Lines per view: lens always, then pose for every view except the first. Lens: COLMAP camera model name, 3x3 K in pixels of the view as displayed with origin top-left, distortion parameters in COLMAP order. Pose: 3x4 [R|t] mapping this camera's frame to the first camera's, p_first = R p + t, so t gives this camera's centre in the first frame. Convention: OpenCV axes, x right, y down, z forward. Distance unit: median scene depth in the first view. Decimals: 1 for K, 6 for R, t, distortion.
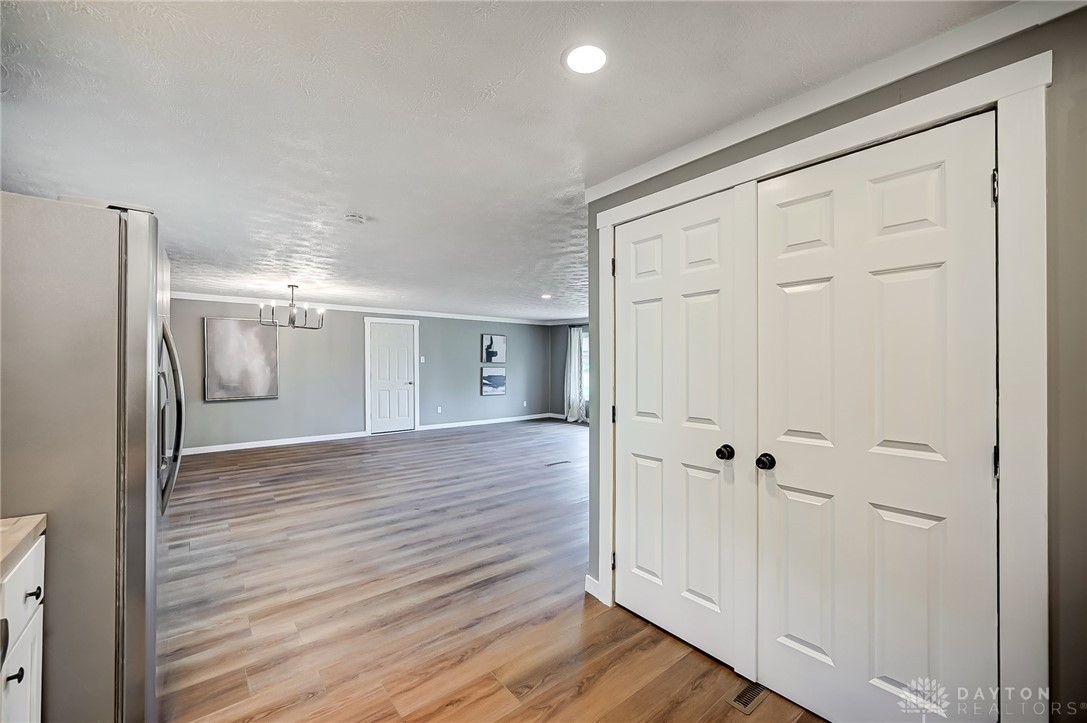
lens RADIAL K [[435.4, 0, 553.9], [0, 435.4, 362.4], [0, 0, 1]] dist [-0.001355, 0.000894]
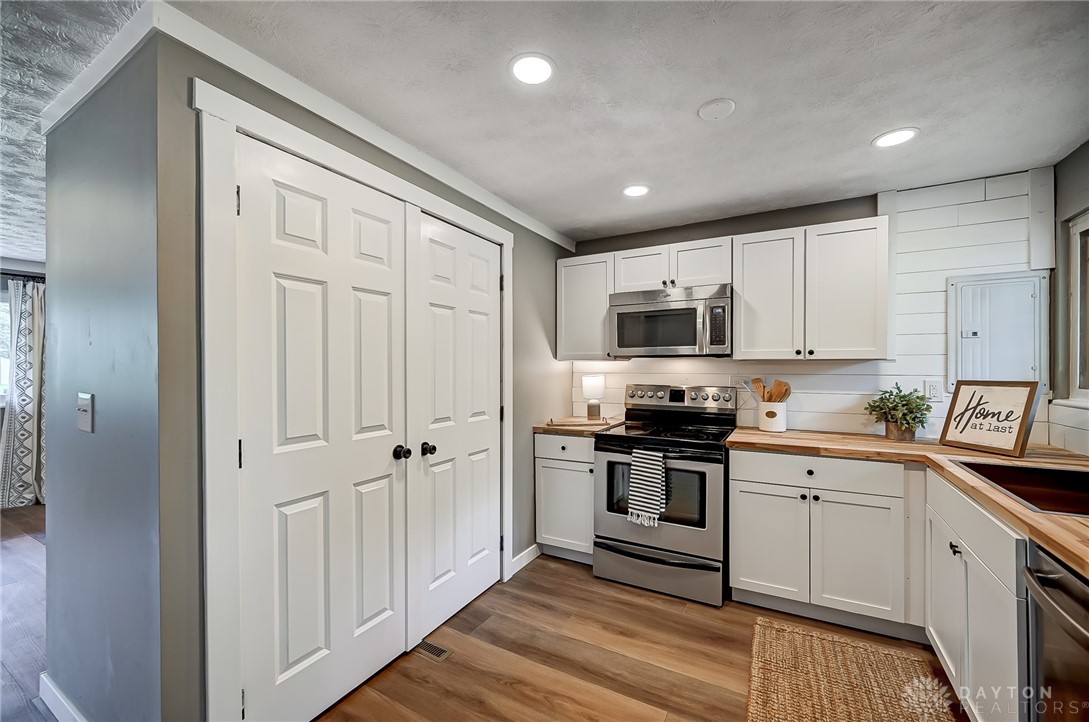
lens RADIAL K [[436.2, 0, 547.8], [0, 436.2, 365.7], [0, 0, 1]] dist [-0.001355, 0.000894]
pose [[-0.357558, 0.000605, 0.933891, -0.158148], [-0.004964, 0.999984, -0.002548, -0.000071], [-0.933878, -0.005547, -0.357549, 0.234350]]
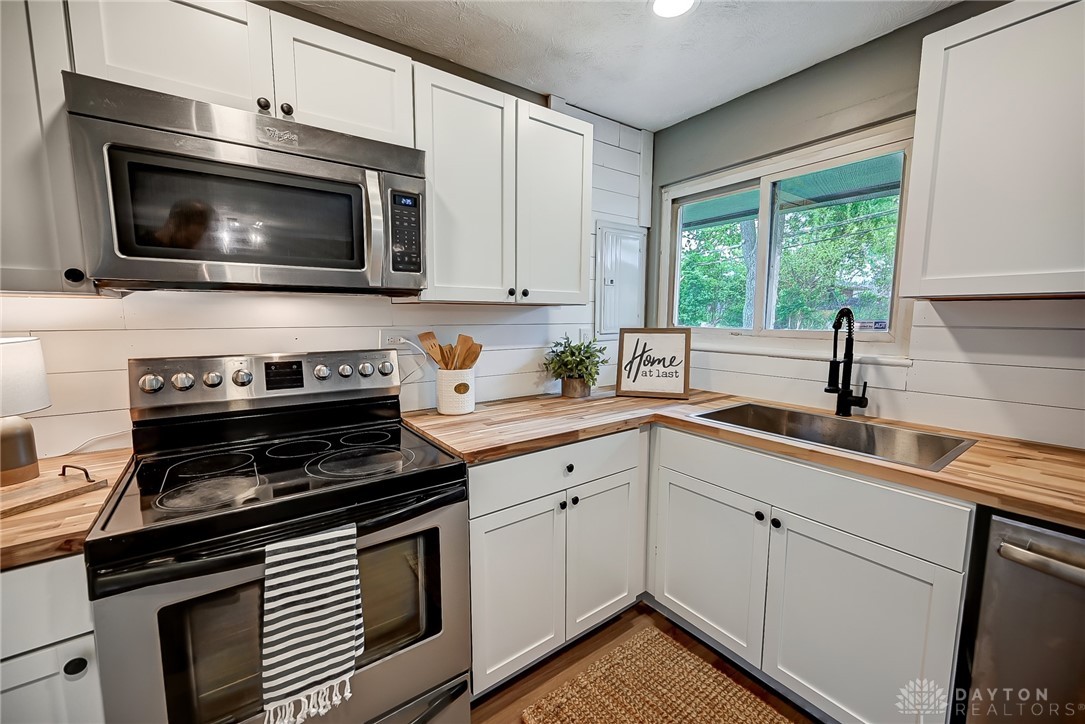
lens RADIAL K [[435.6, 0, 549.5], [0, 435.6, 366.0], [0, 0, 1]] dist [0.002204, 0.000024]
pose [[-0.998261, -0.009477, 0.058190, 0.027179], [-0.002961, 0.993810, 0.111054, 0.000549], [-0.058882, 0.110689, -0.992109, 0.168624]]
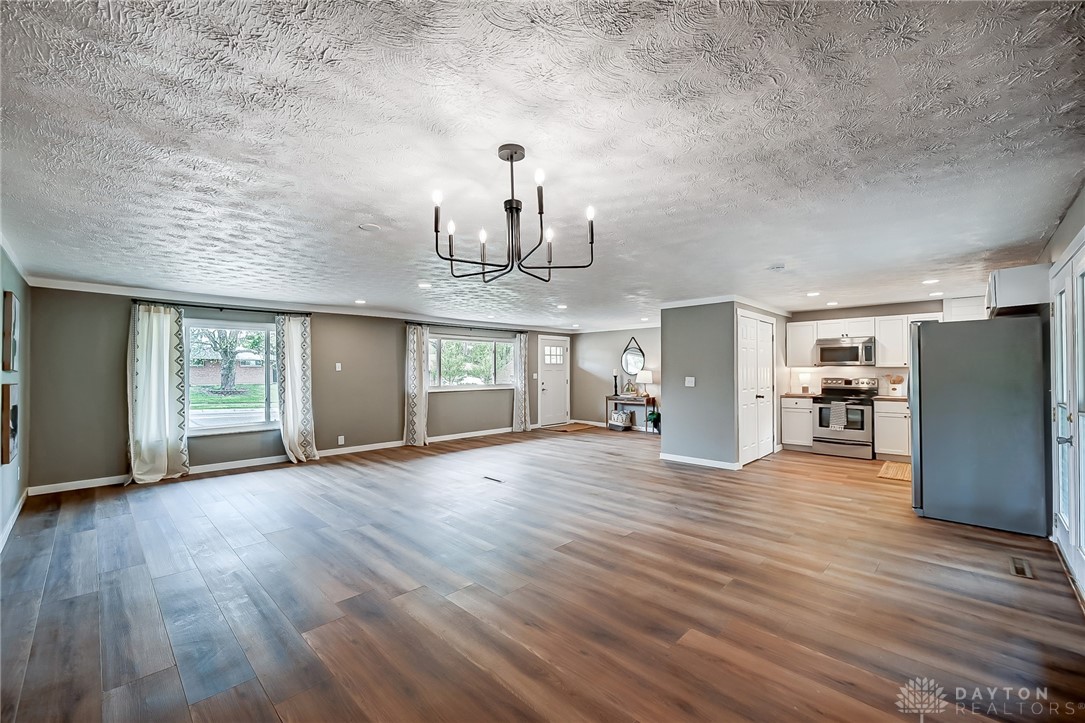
lens RADIAL K [[435.6, 0, 545.8], [0, 435.6, 366.2], [0, 0, 1]] dist [0.002204, 0.000024]
pose [[-0.105529, 0.007787, 0.994386, -0.627781], [0.000418, 0.999970, -0.007786, -0.001272], [-0.994416, -0.000406, -0.105529, 0.668421]]
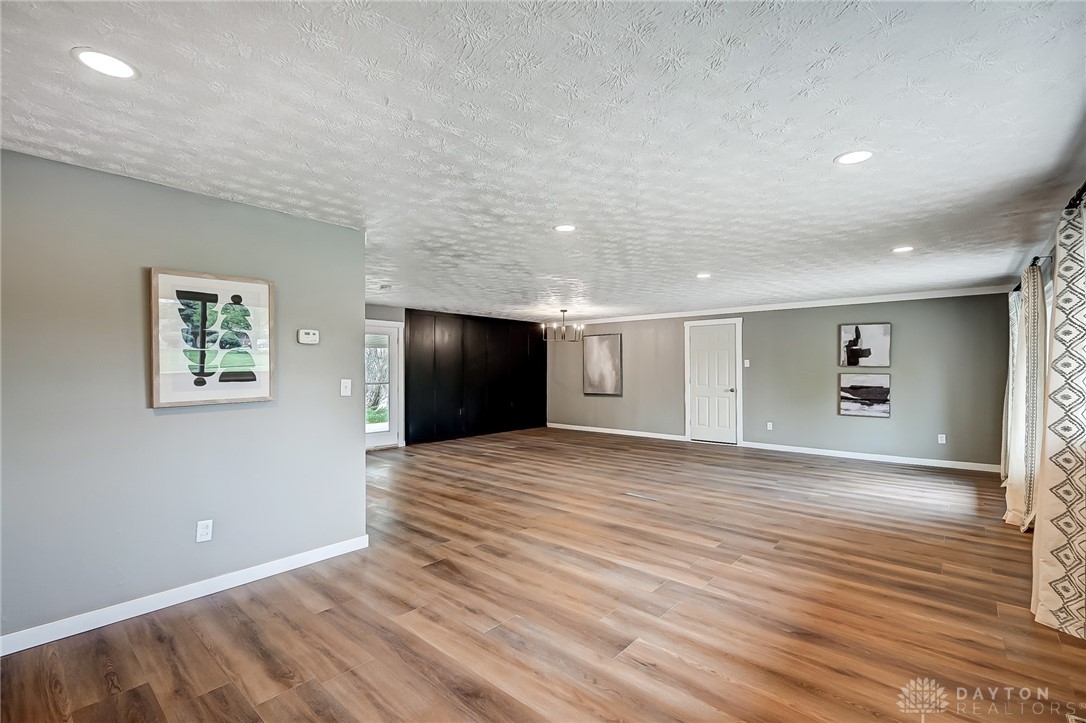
lens RADIAL K [[488.0, 0, 544.8], [0, 488.0, 362.2], [0, 0, 1]] dist [-0.000905, 0.001040]
pose [[0.153757, -0.012940, -0.988024, 0.576914], [0.004963, 0.999912, -0.012323, 0.000935], [0.988096, -0.003009, 0.153808, 0.471691]]
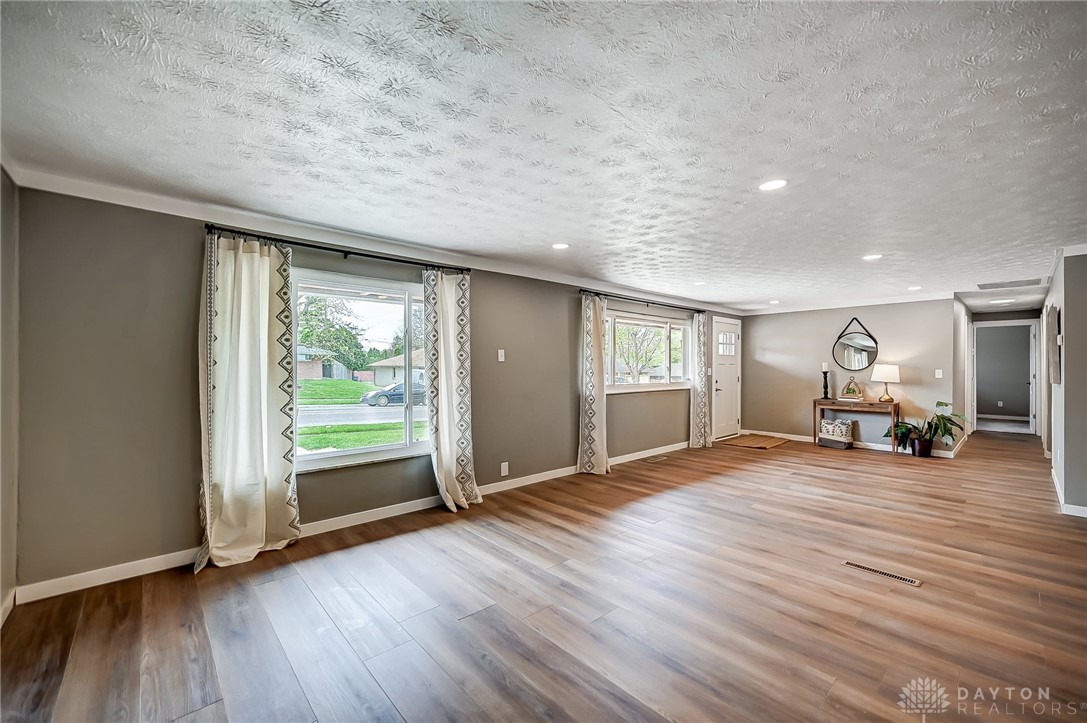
lens RADIAL K [[435.4, 0, 552.6], [0, 435.4, 365.2], [0, 0, 1]] dist [-0.001355, 0.000894]
pose [[-0.049166, 0.001631, 0.998789, -0.301328], [-0.002831, 0.999994, -0.001772, 0.006148], [-0.998787, -0.002914, -0.049161, 0.934600]]
